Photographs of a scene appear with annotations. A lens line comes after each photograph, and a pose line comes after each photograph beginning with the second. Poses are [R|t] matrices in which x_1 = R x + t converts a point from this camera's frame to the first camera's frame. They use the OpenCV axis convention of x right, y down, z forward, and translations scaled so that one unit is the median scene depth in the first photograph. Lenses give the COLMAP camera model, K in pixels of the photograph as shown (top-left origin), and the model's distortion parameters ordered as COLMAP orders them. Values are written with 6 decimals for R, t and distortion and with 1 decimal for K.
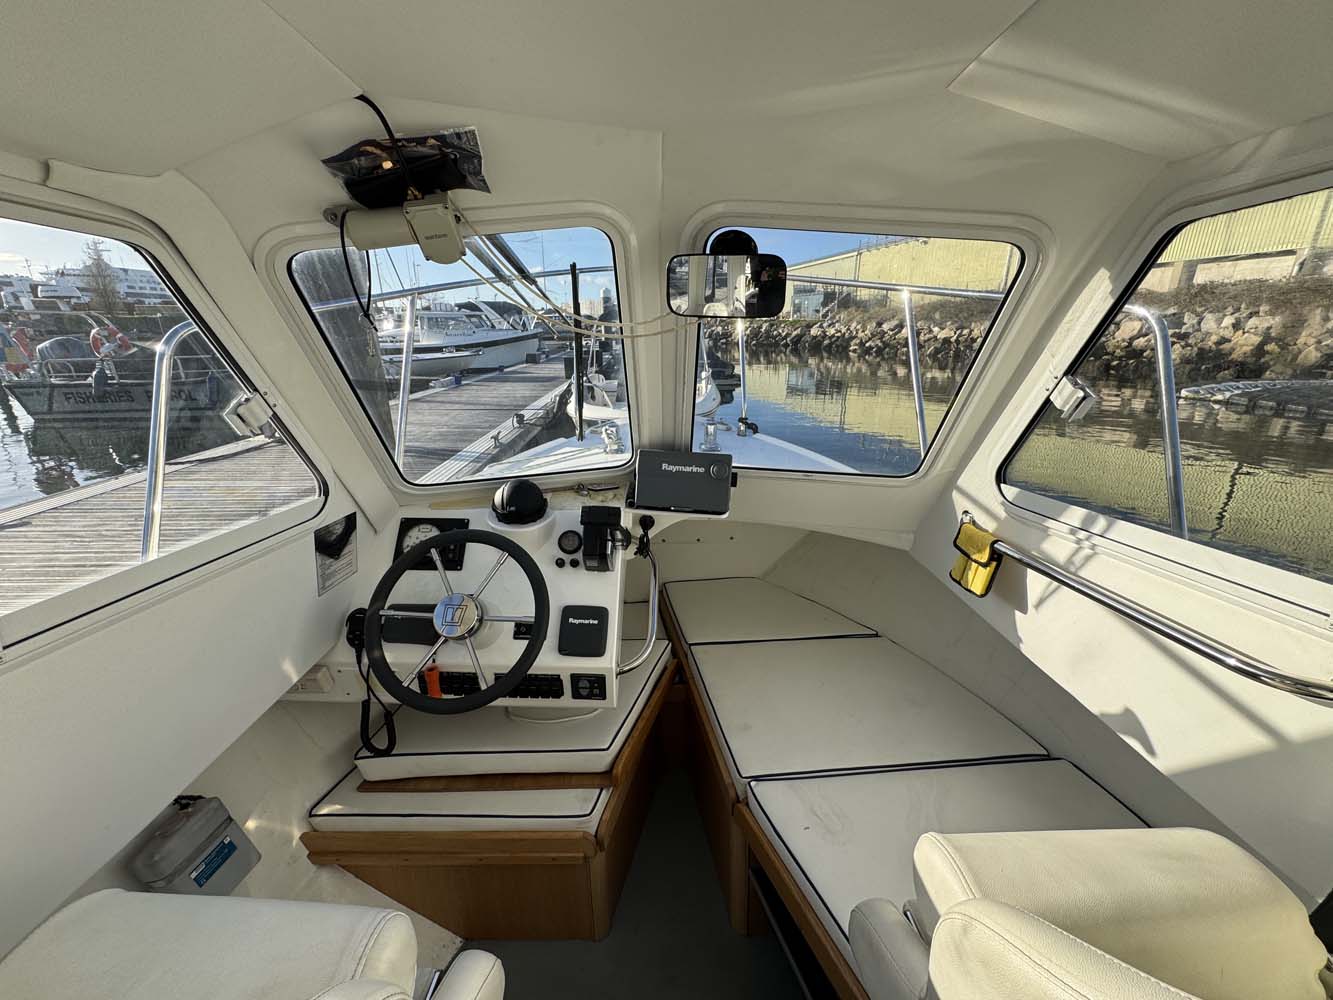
lens RADIAL K [[529.3, 0, 659.5], [0, 529.3, 499.2], [0, 0, 1]] dist [-0.005151, 0.000581]
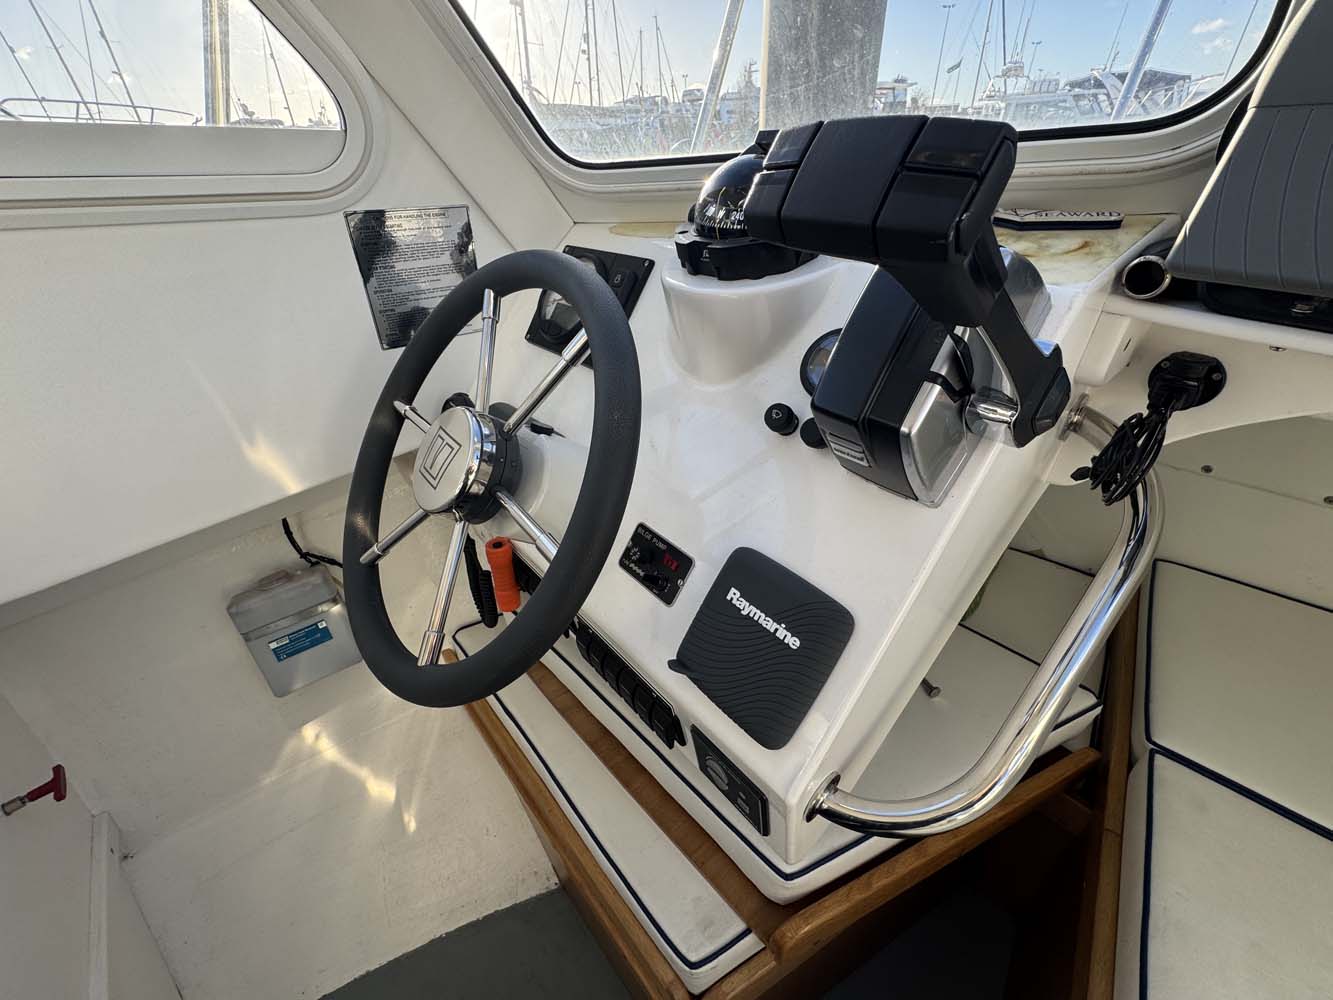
lens RADIAL K [[529.3, 0, 676.9], [0, 529.3, 499.4], [0, 0, 1]] dist [-0.005151, 0.000581]
pose [[0.673657, 0.387640, -0.629223, -0.007164], [-0.196327, 0.914675, 0.353305, 0.058649], [0.712490, -0.114473, 0.692282, 0.676736]]
